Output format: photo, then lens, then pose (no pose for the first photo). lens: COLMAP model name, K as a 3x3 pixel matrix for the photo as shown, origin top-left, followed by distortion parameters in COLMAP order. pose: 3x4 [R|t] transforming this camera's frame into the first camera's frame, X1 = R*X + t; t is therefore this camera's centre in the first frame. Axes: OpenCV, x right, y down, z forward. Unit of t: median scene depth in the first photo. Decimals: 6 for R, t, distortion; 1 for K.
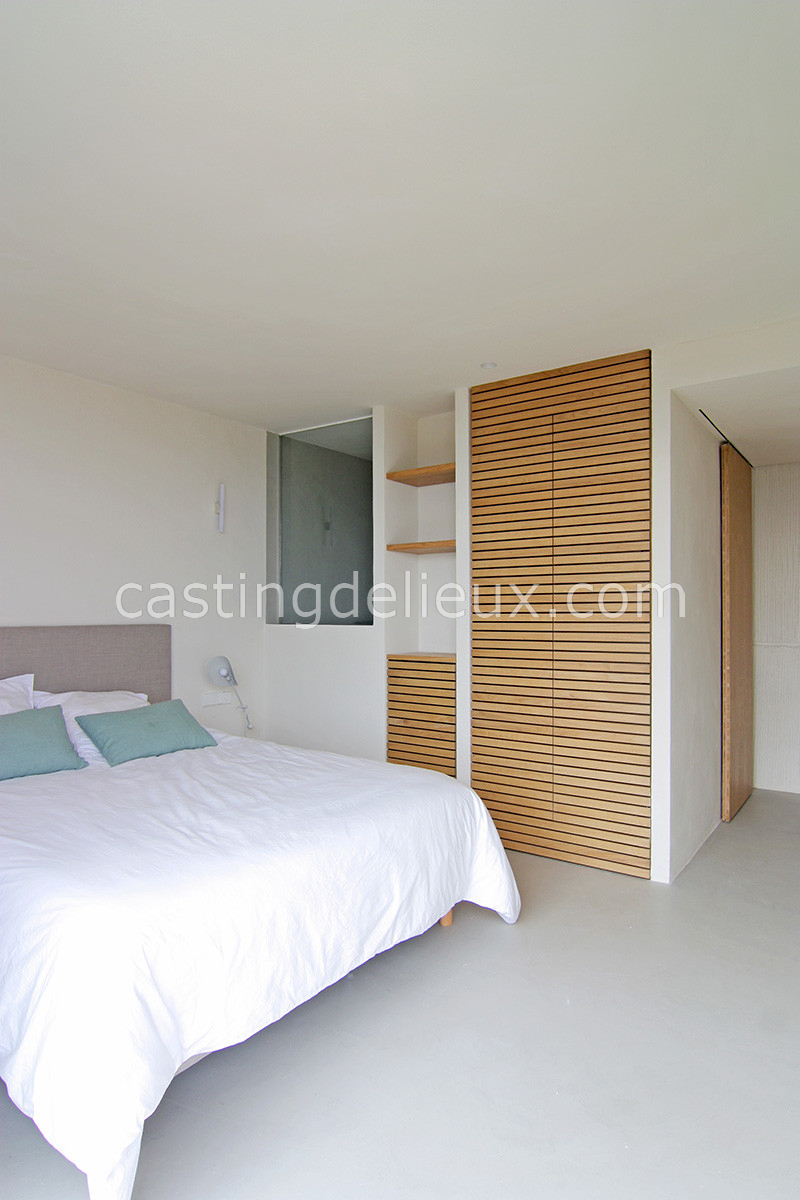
lens RADIAL K [[699.7, 0, 401.5], [0, 699.7, 624.1], [0, 0, 1]] dist [-0.001694, -0.000100]
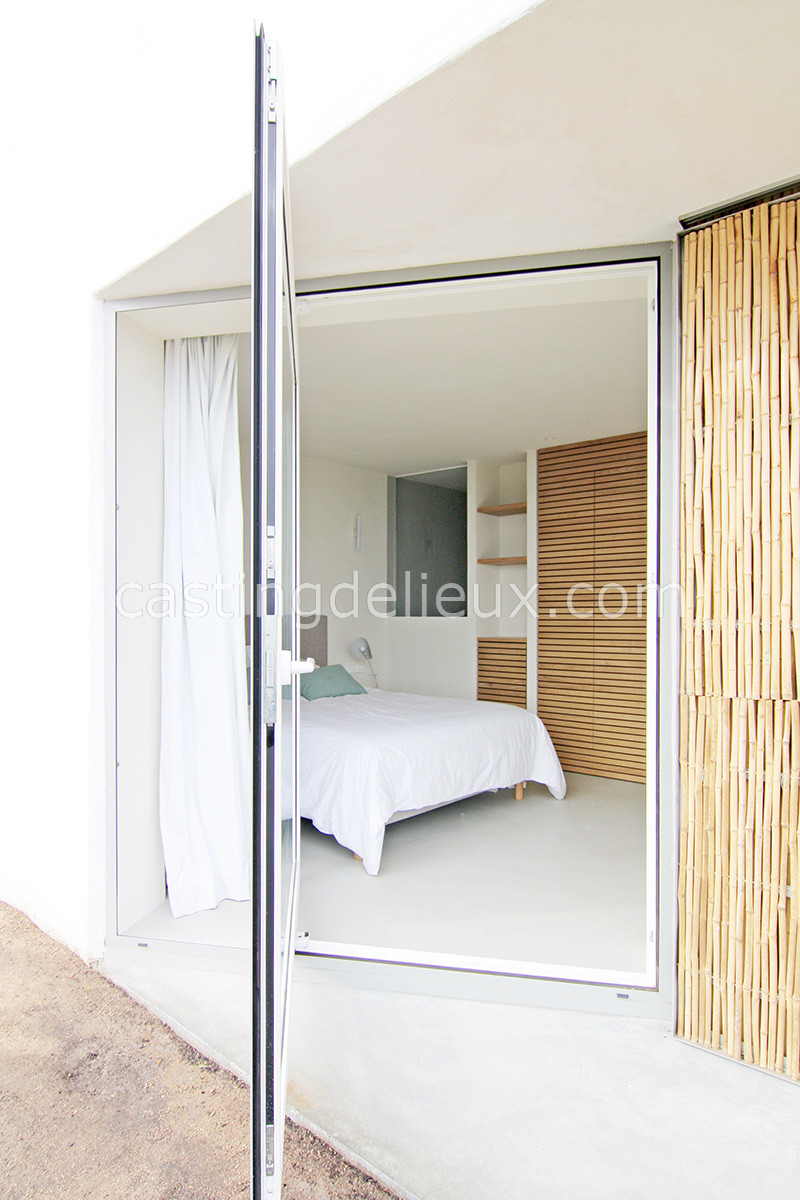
lens RADIAL K [[699.7, 0, 401.5], [0, 699.7, 624.1], [0, 0, 1]] dist [-0.001694, -0.000100]
pose [[0.994483, 0.004090, -0.104815, -0.027521], [-0.004157, 0.999991, -0.000423, 0.019956], [0.104812, 0.000856, 0.994492, -0.457353]]
